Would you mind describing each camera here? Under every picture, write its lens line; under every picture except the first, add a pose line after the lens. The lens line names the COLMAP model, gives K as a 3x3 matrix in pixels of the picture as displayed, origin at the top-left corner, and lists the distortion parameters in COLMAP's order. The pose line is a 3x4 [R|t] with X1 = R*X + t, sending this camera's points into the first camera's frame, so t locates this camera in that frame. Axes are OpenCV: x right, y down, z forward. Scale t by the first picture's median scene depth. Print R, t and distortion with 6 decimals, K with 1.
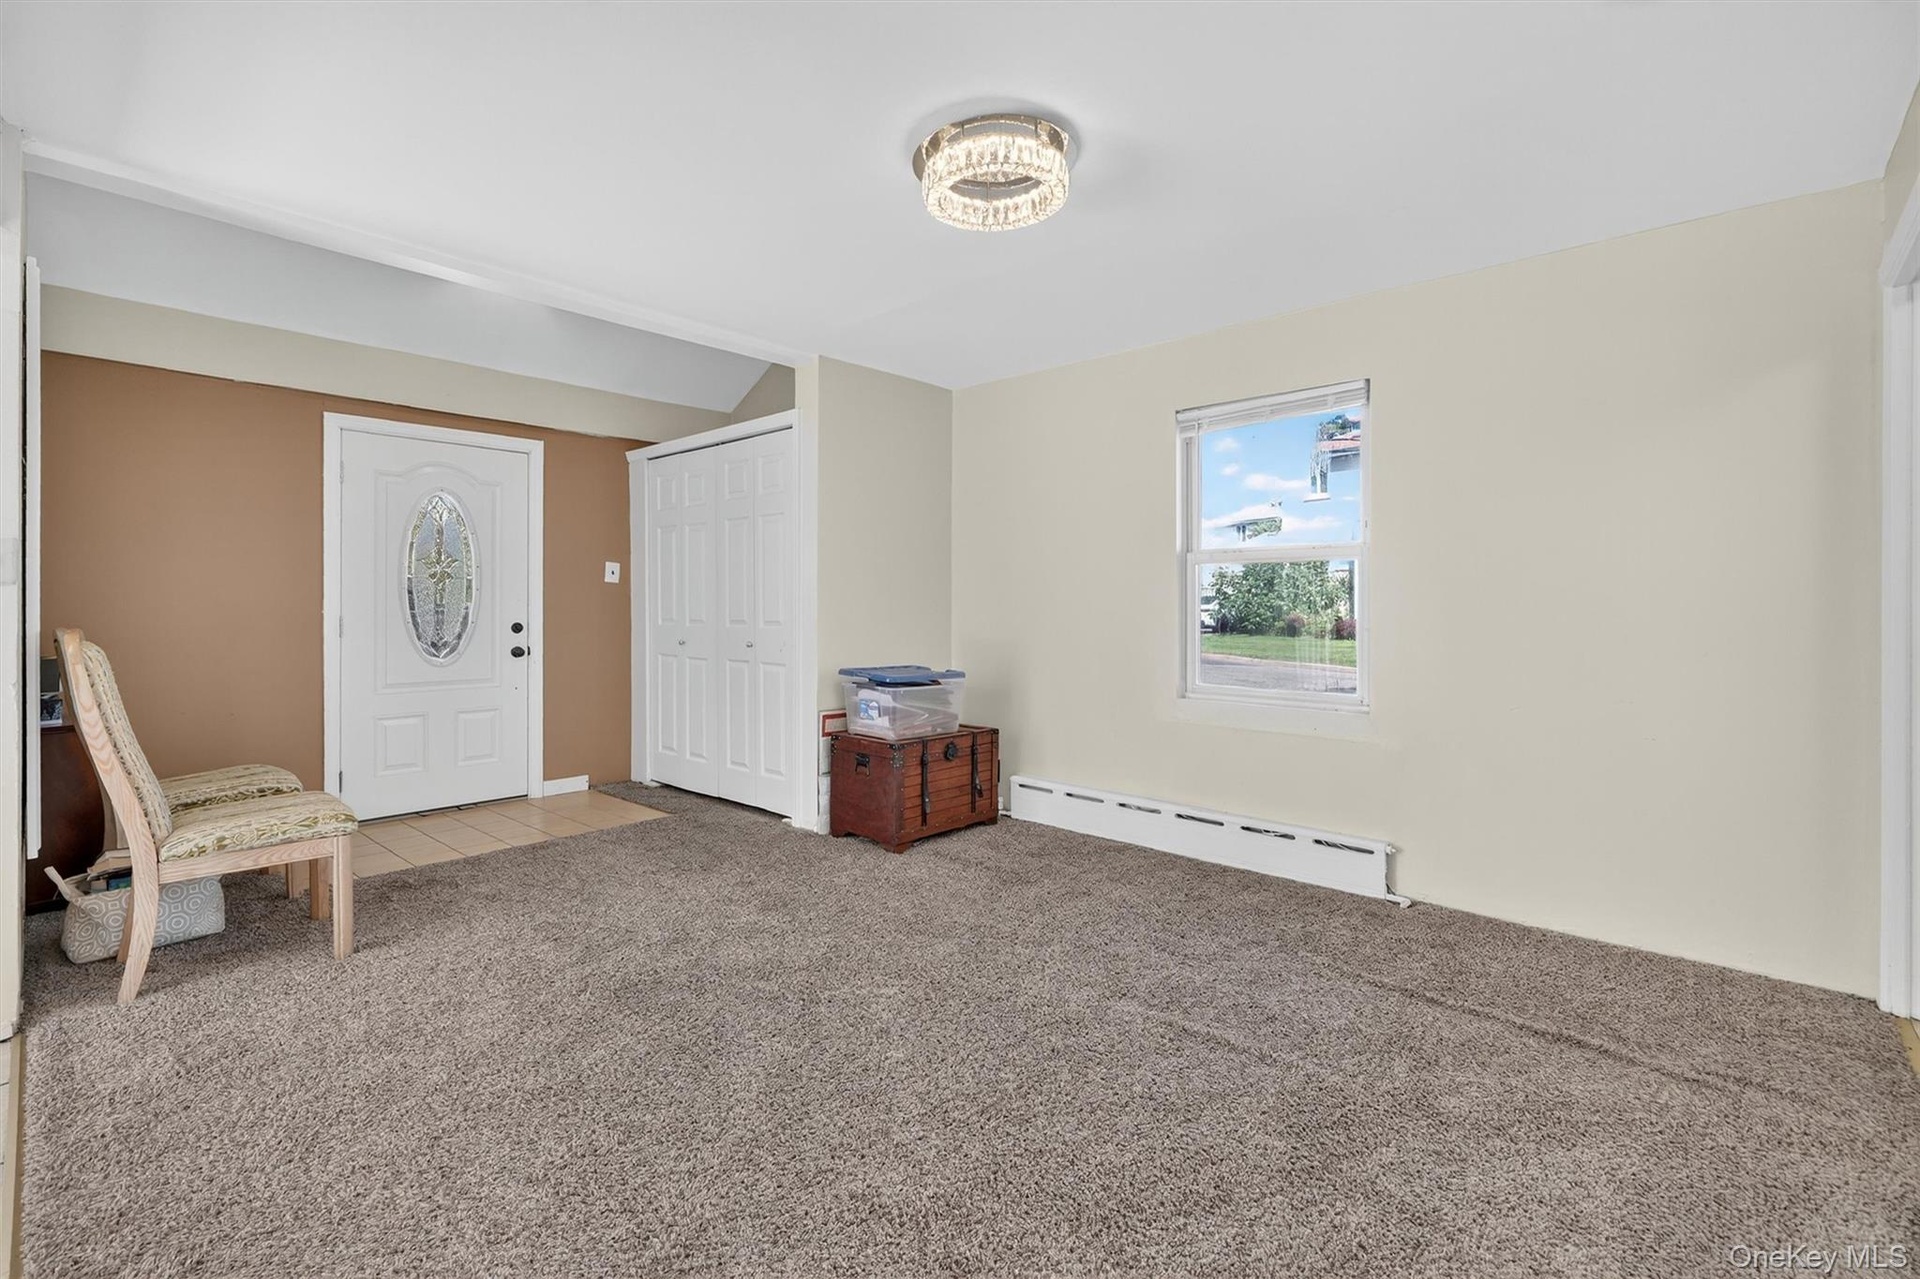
lens RADIAL K [[839.1, 0, 948.8], [0, 839.1, 605.1], [0, 0, 1]] dist [-0.003252, 0.000650]
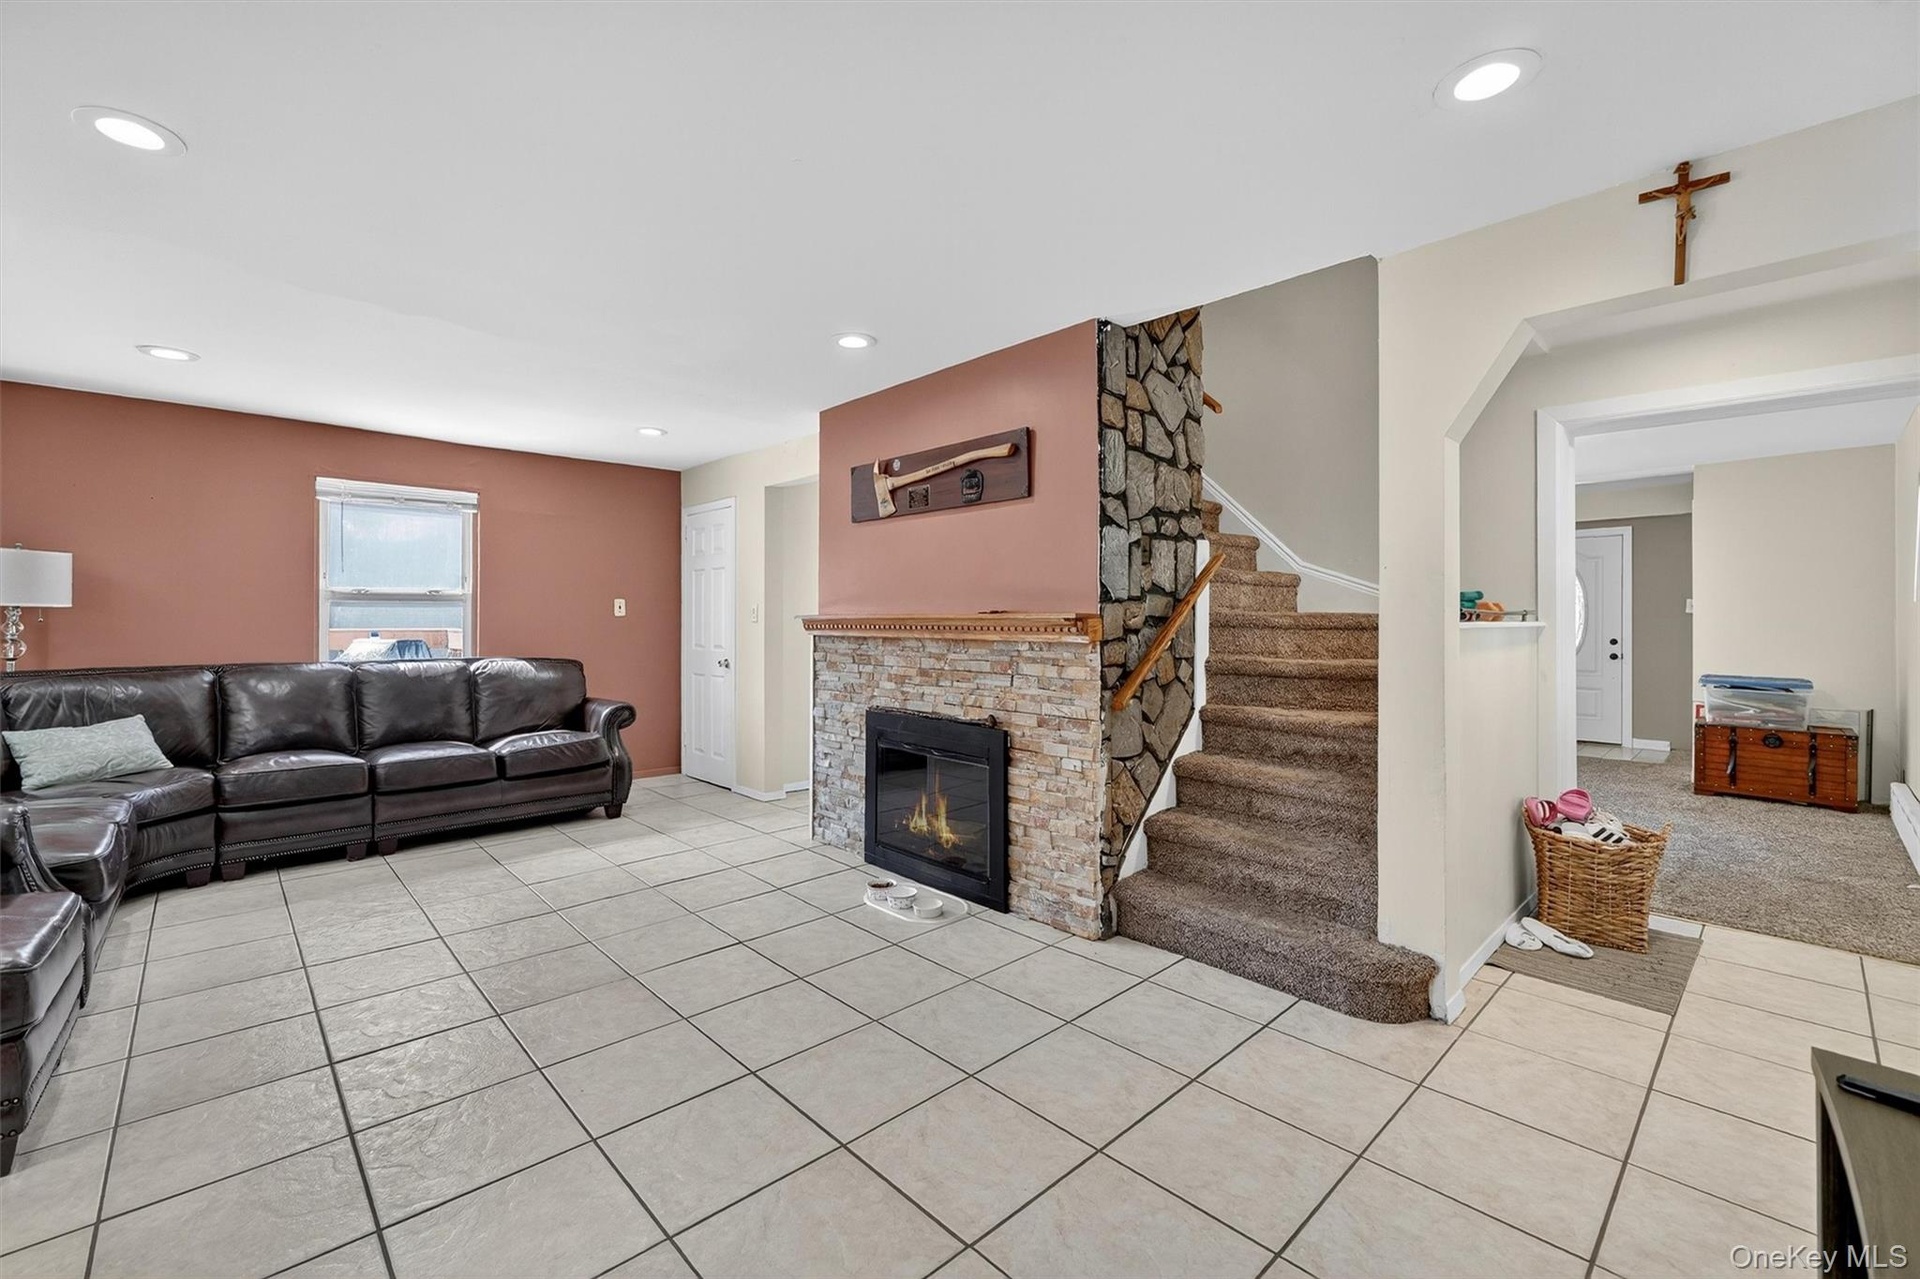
lens RADIAL K [[801.2, 0, 946.8], [0, 801.2, 615.8], [0, 0, 1]] dist [0.000404, 0.000682]
pose [[-0.065135, -0.003403, -0.997871, 1.356262], [0.001988, 0.999992, -0.003540, -0.024978], [0.997874, -0.002214, -0.065128, -0.241354]]
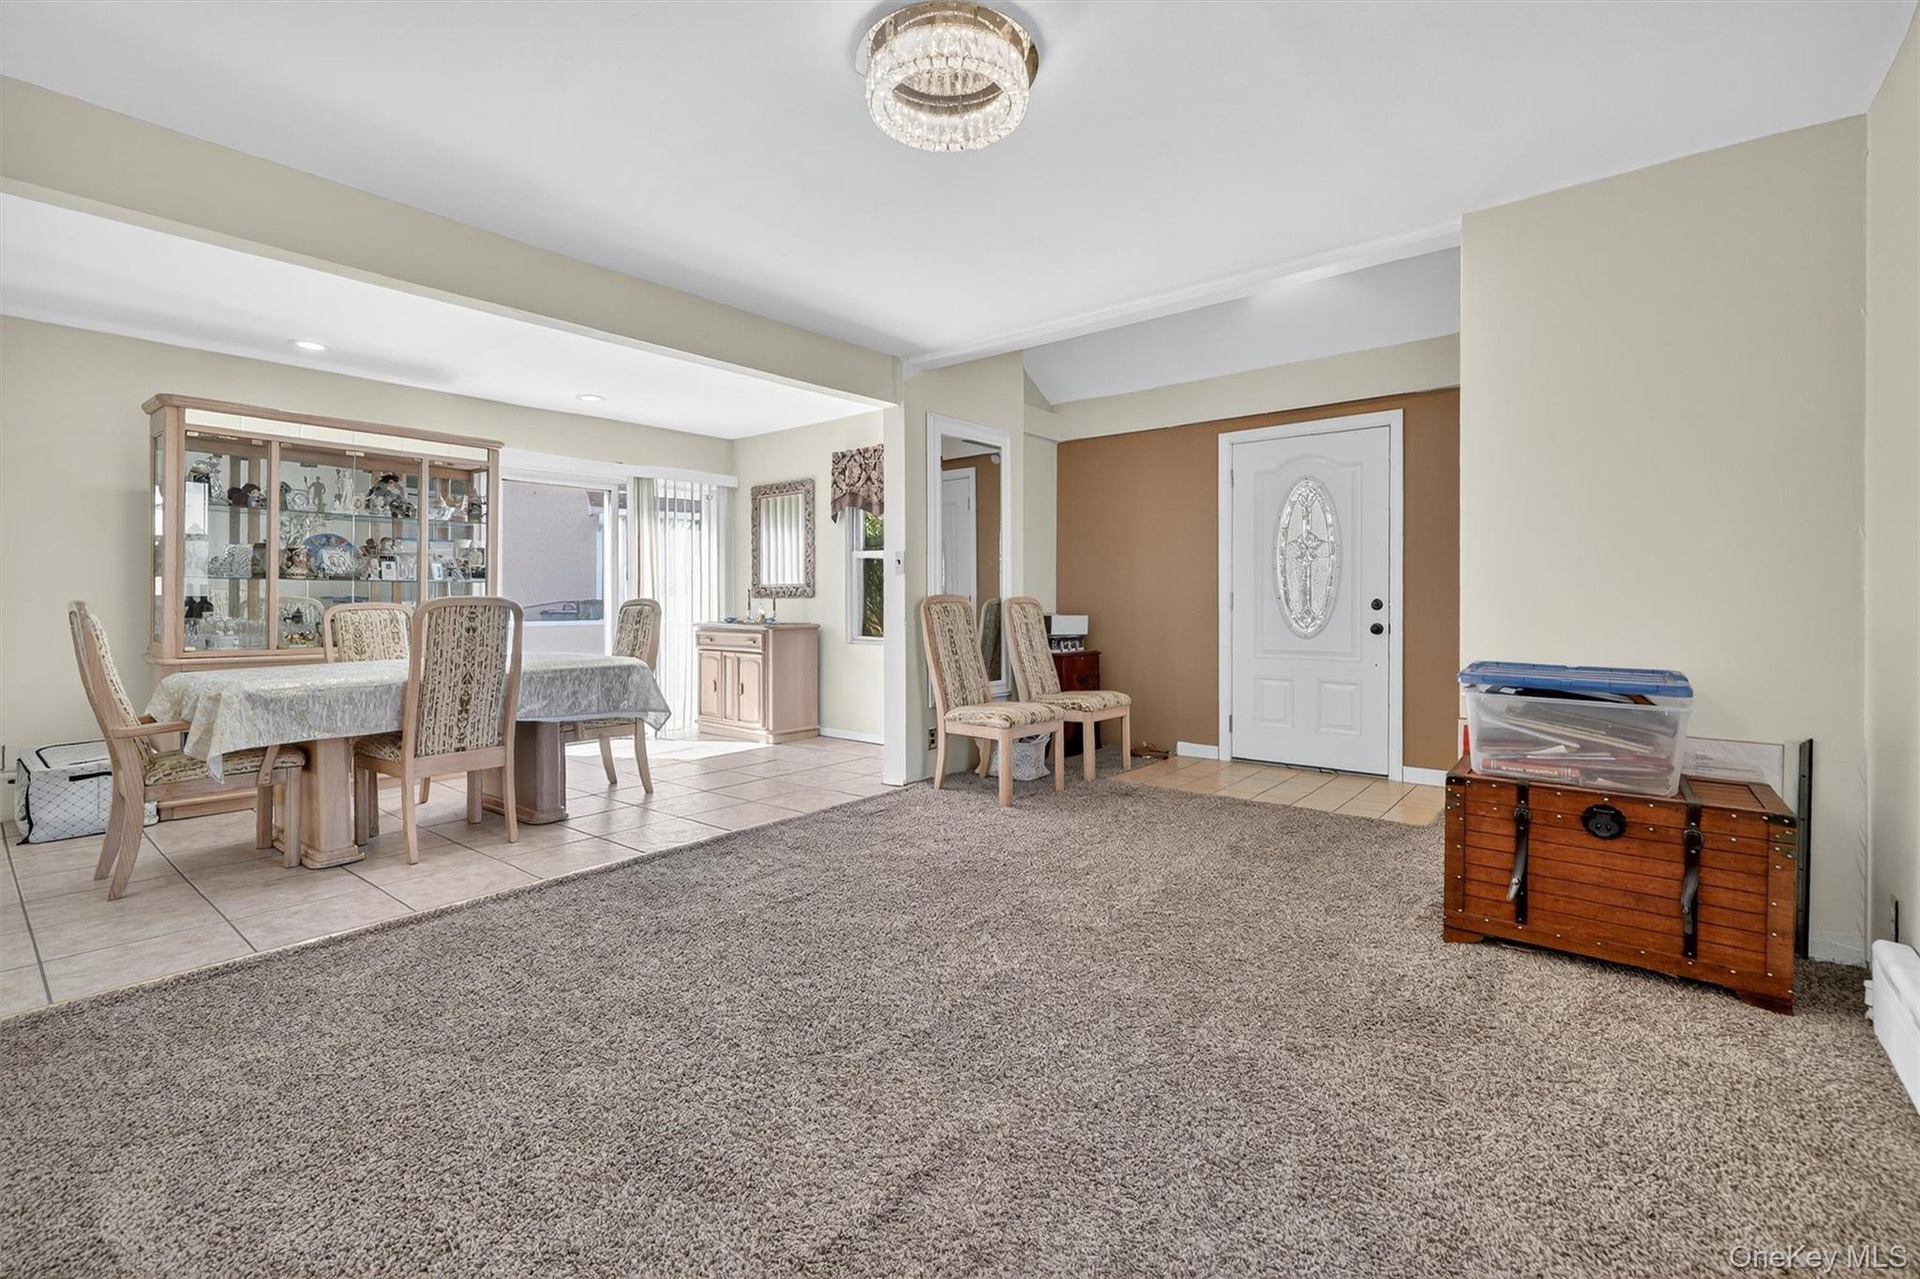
lens RADIAL K [[839.1, 0, 948.8], [0, 839.1, 605.1], [0, 0, 1]] dist [-0.003252, 0.000650]
pose [[0.057170, 0.004581, -0.998354, 0.527298], [0.004700, 0.999977, 0.004858, 0.024212], [0.998353, -0.004970, 0.057147, 0.519445]]
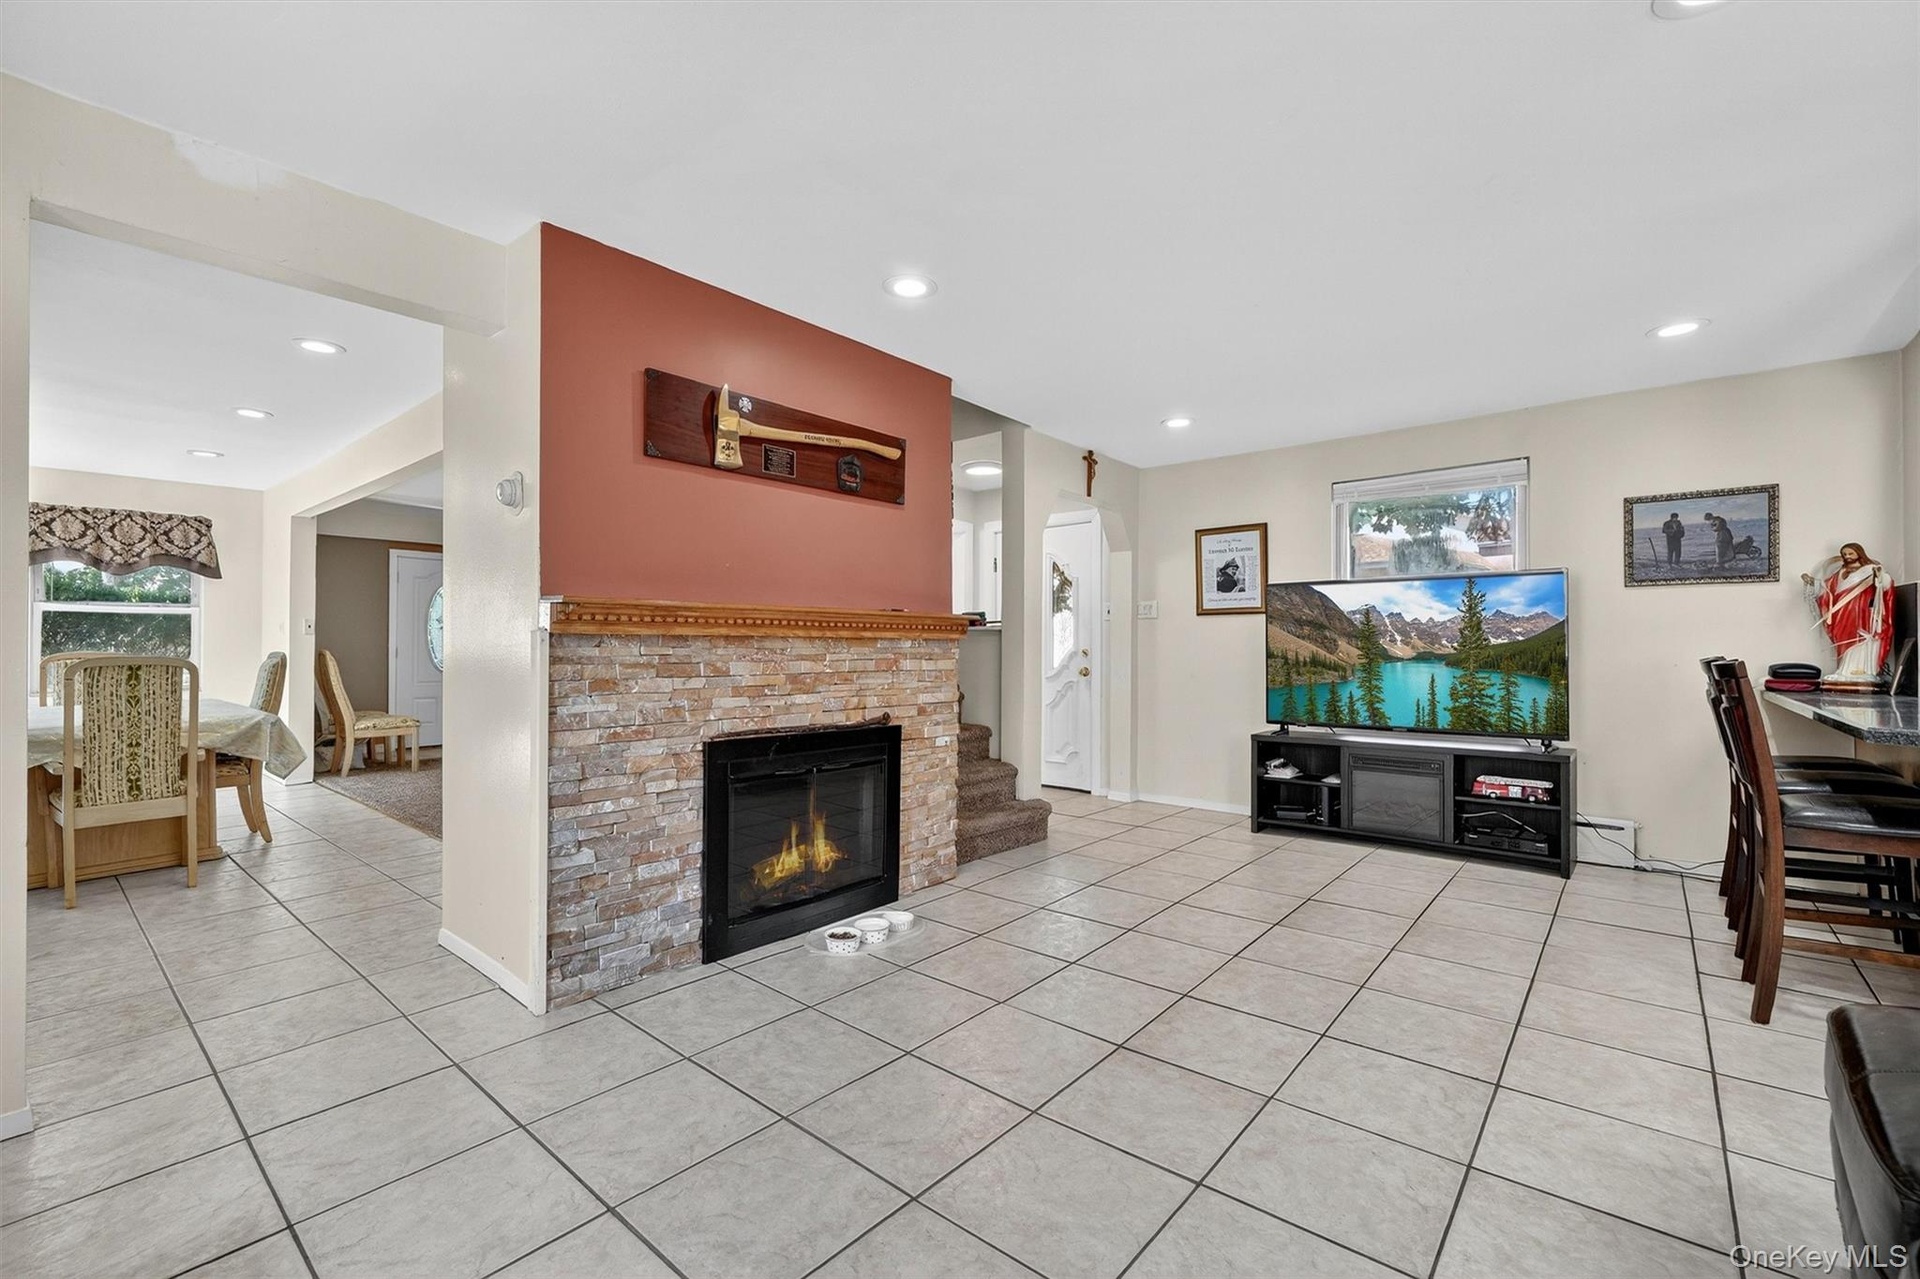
lens RADIAL K [[813.8, 0, 952.3], [0, 813.8, 644.5], [0, 0, 1]] dist [0.000216, 0.000062]
pose [[0.998789, 0.003428, 0.049077, 0.560622], [-0.003355, 0.999993, -0.001570, 0.005016], [-0.049082, 0.001404, 0.998794, -1.090047]]
